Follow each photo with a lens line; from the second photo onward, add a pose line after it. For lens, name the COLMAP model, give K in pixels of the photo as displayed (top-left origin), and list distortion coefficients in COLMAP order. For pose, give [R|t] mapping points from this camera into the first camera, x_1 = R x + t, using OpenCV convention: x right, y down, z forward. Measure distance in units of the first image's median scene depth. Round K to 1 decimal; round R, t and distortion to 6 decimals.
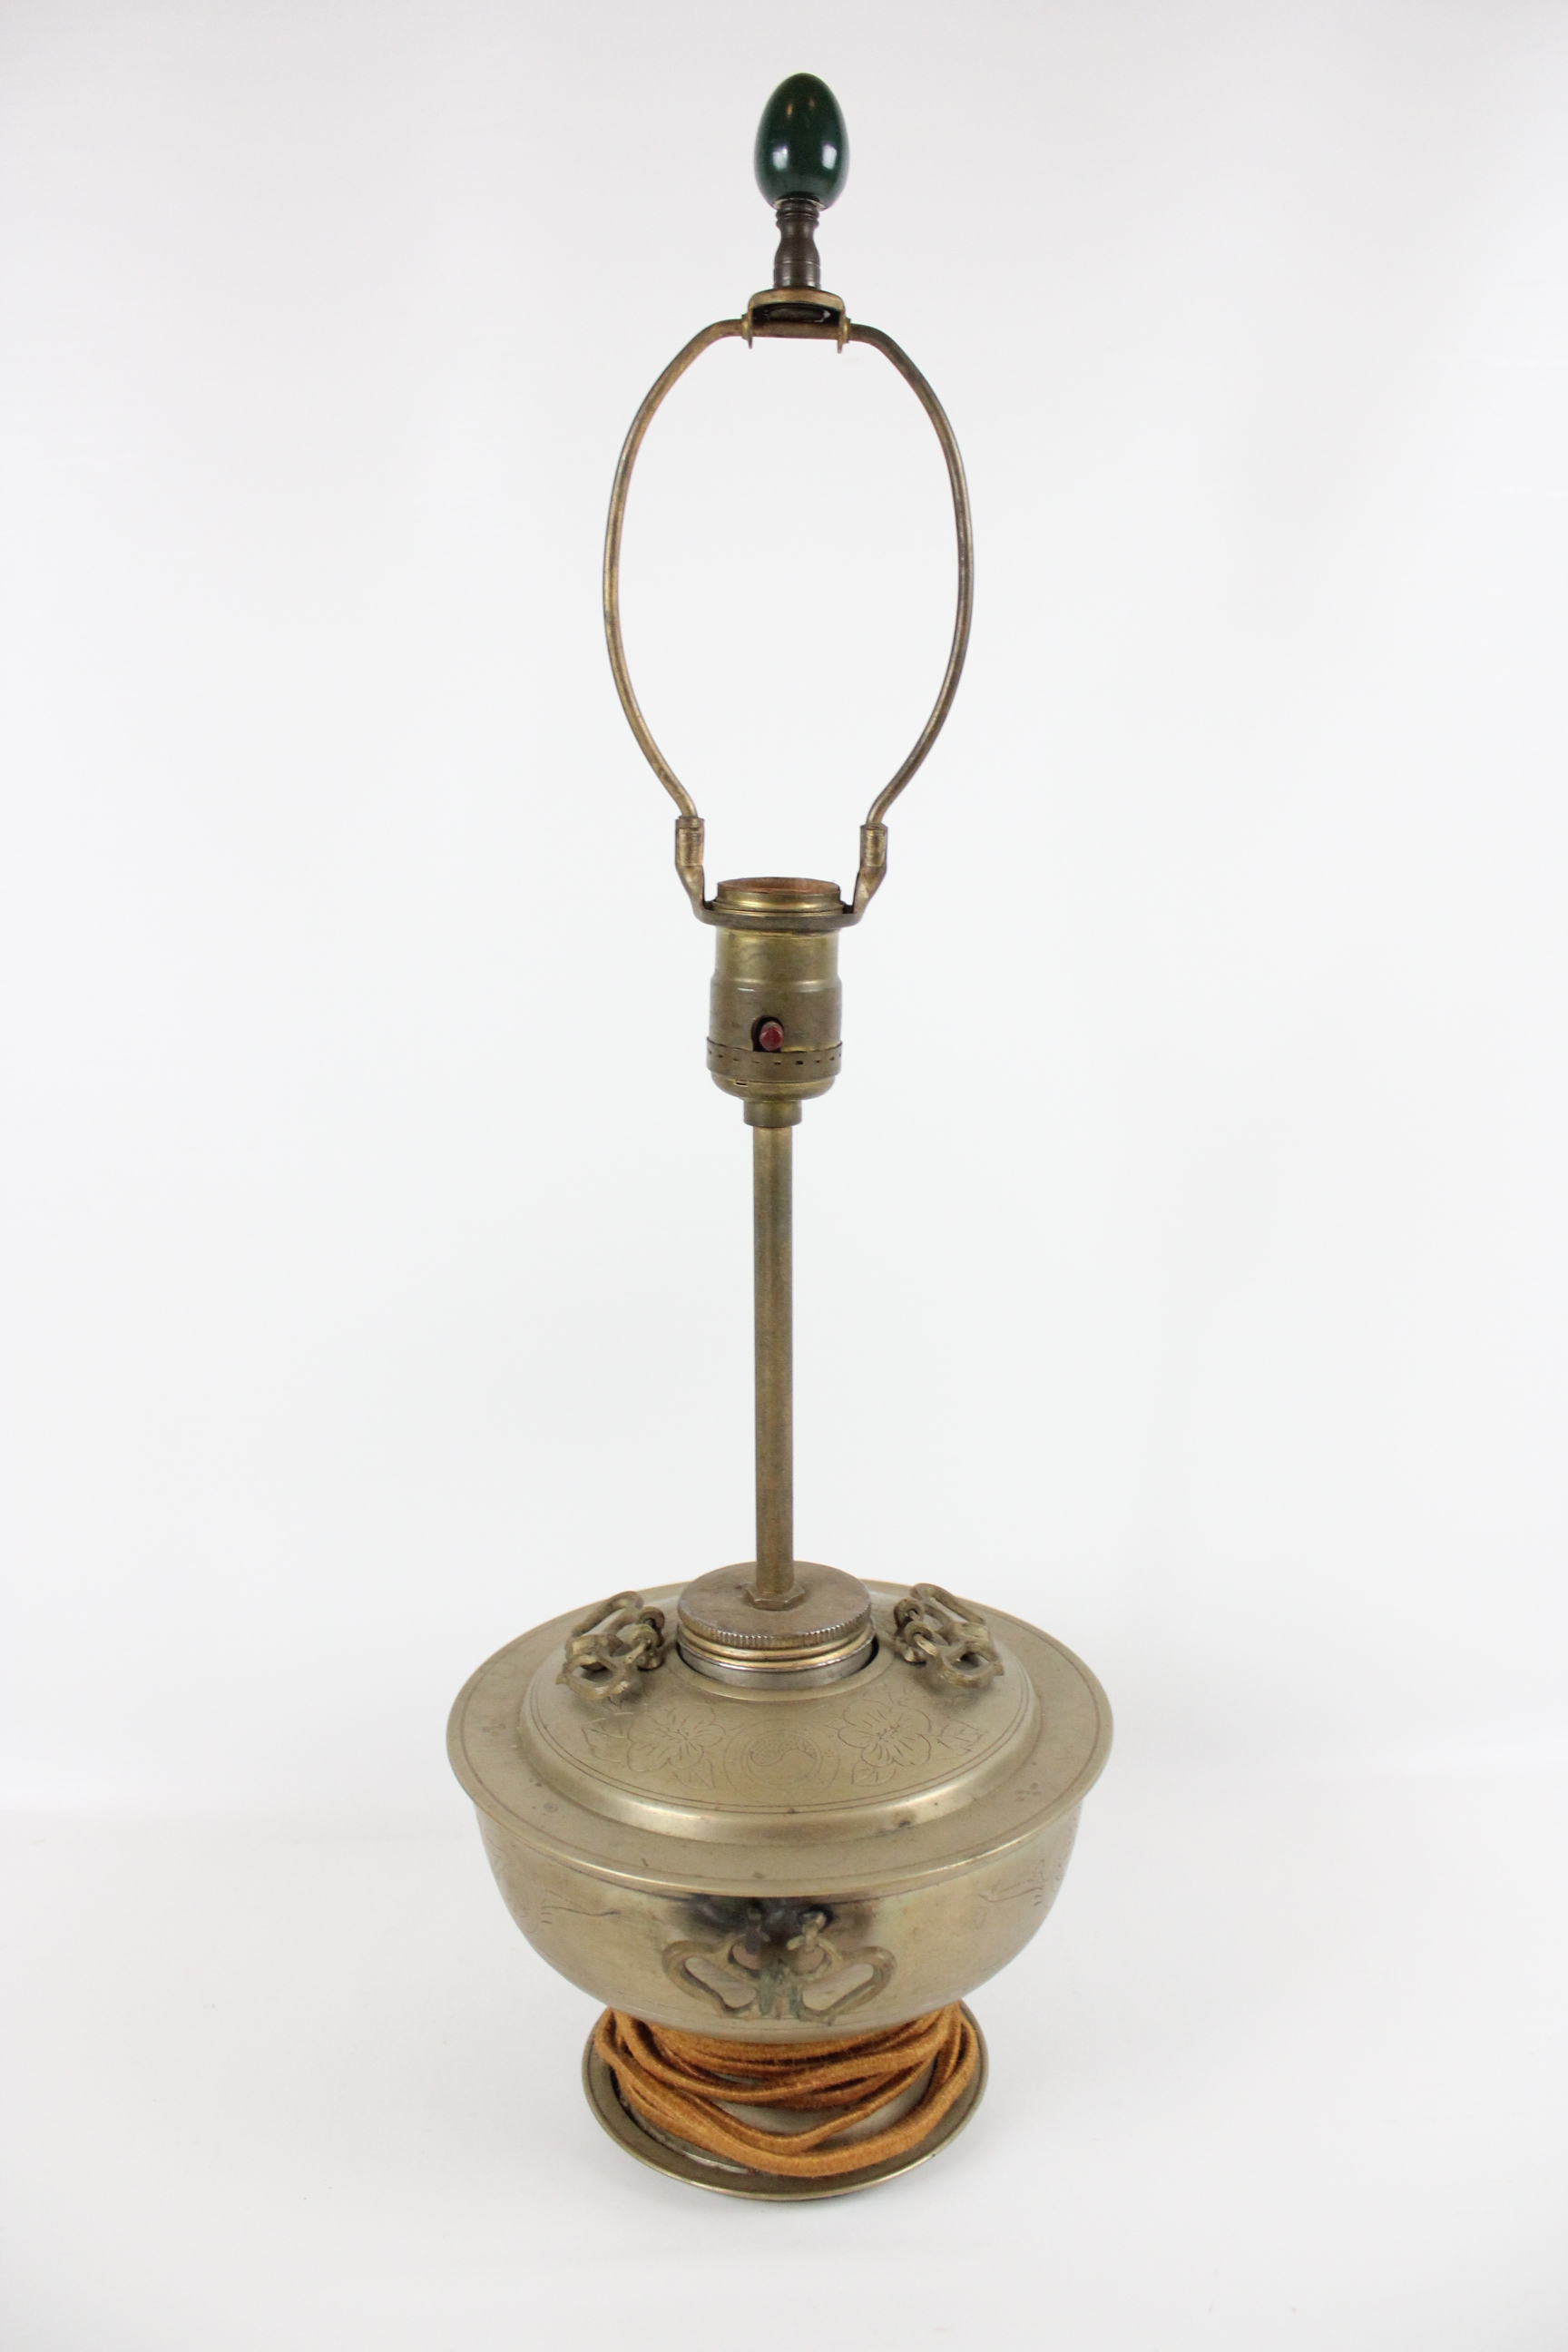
lens RADIAL K [[2208.6, 0, 784.5], [0, 2208.6, 1167.2], [0, 0, 1]] dist [-0.071239, 0.000000]
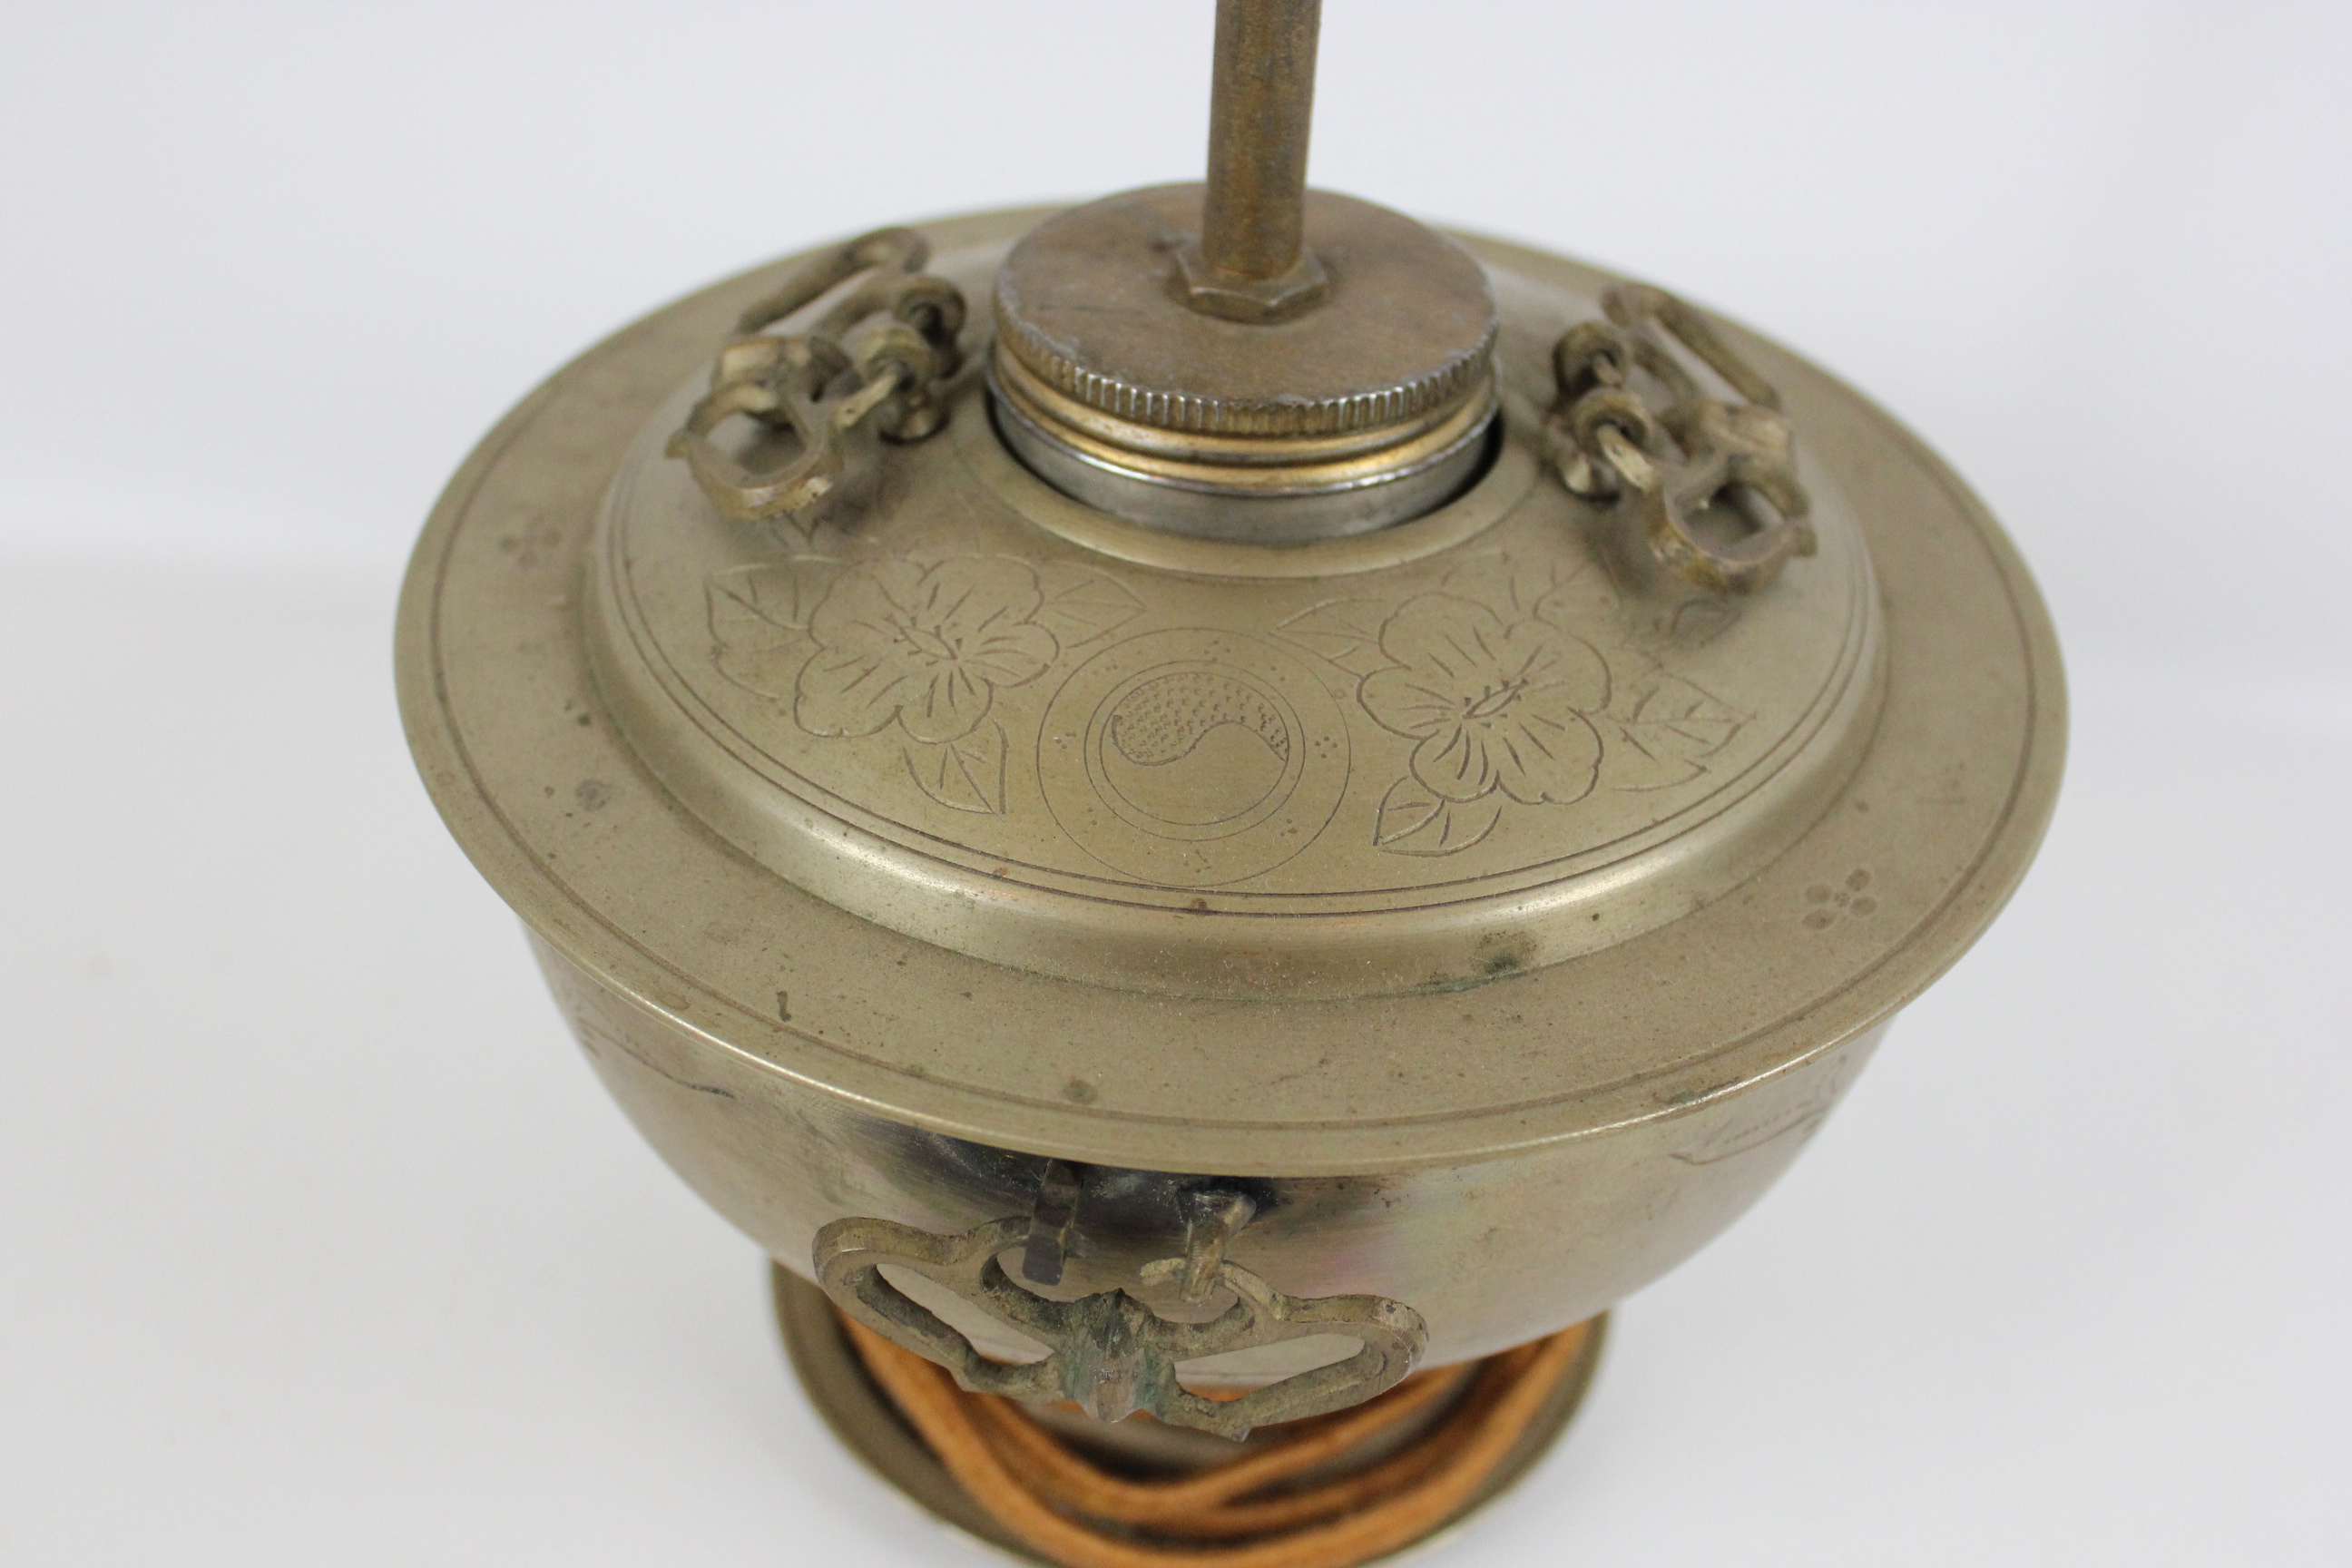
lens RADIAL K [[2392.1, 0, 1216.5], [0, 2392.1, 861.7], [0, 0, 1]] dist [-0.111837, 0.000000]
pose [[0.991543, 0.118345, -0.053265, 0.024528], [-0.079751, 0.879418, 0.469323, 0.092425], [0.102385, -0.461106, 0.881419, 0.604146]]
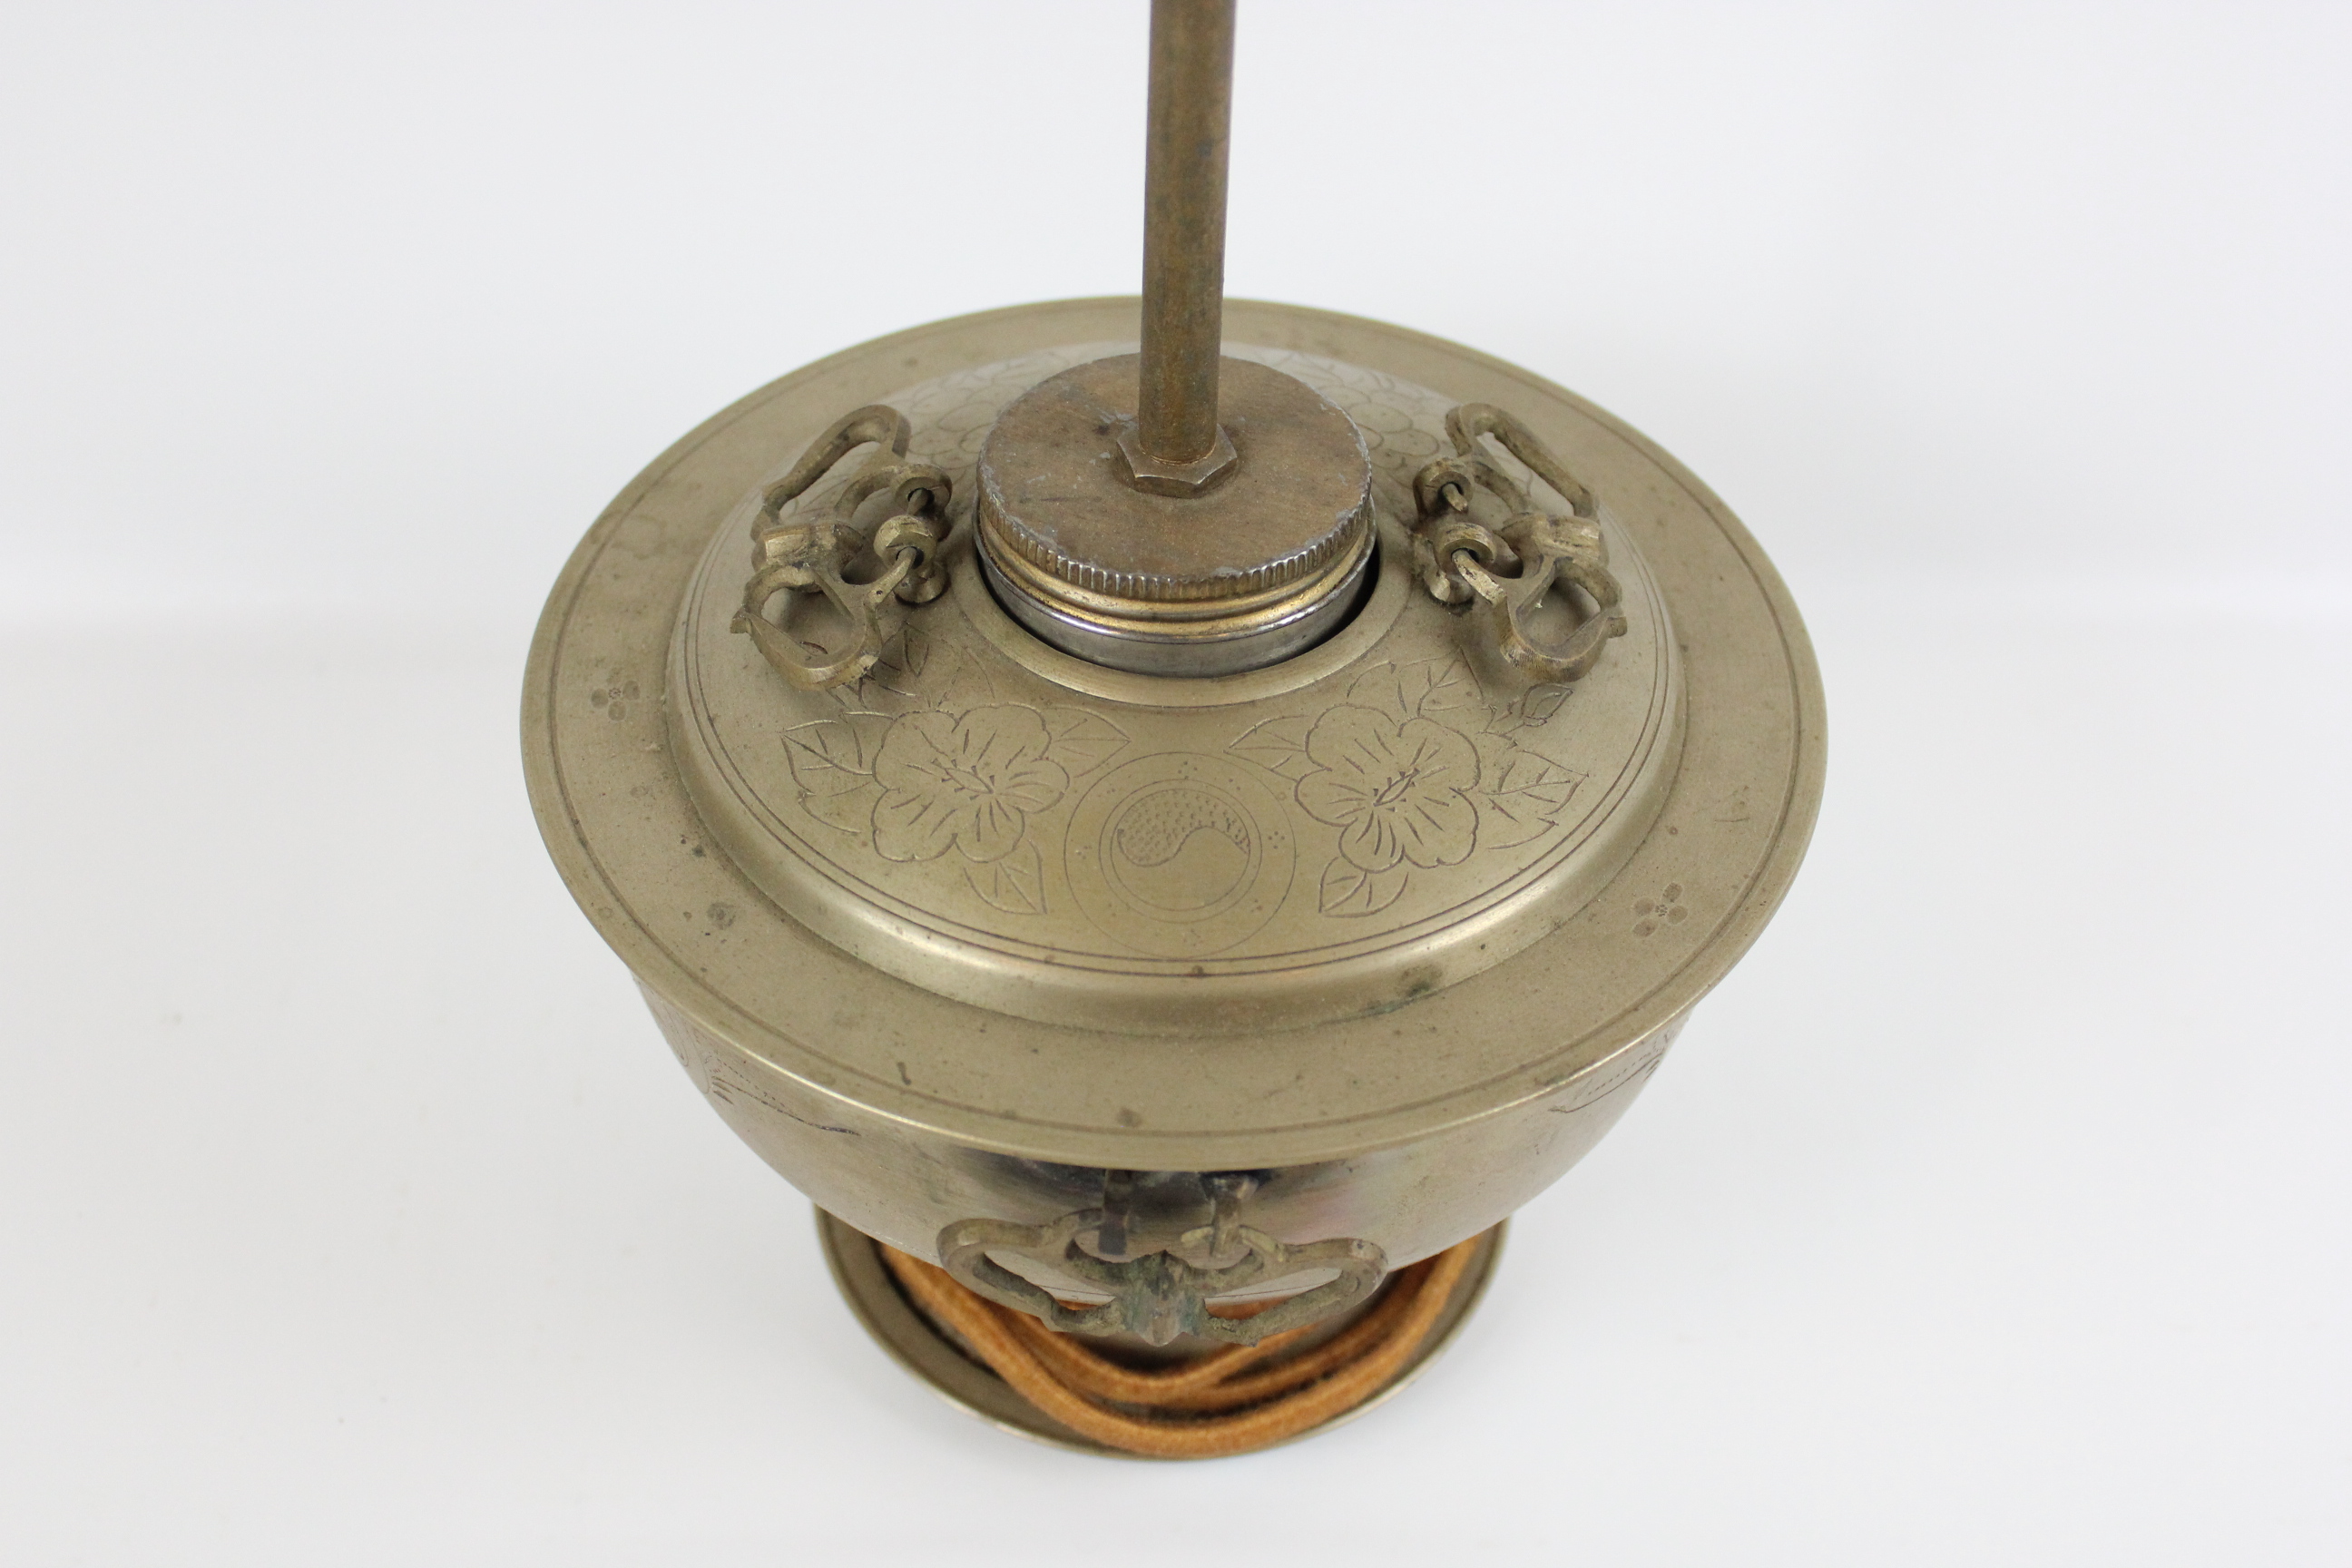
lens RADIAL K [[2805.9, 0, 1187.0], [0, 2805.9, 784.9], [0, 0, 1]] dist [-0.093761, 0.000000]
pose [[0.999220, 0.032877, 0.021881, -0.013462], [-0.039480, 0.845620, 0.532324, -0.077542], [-0.001001, -0.532772, 0.846258, 0.444226]]
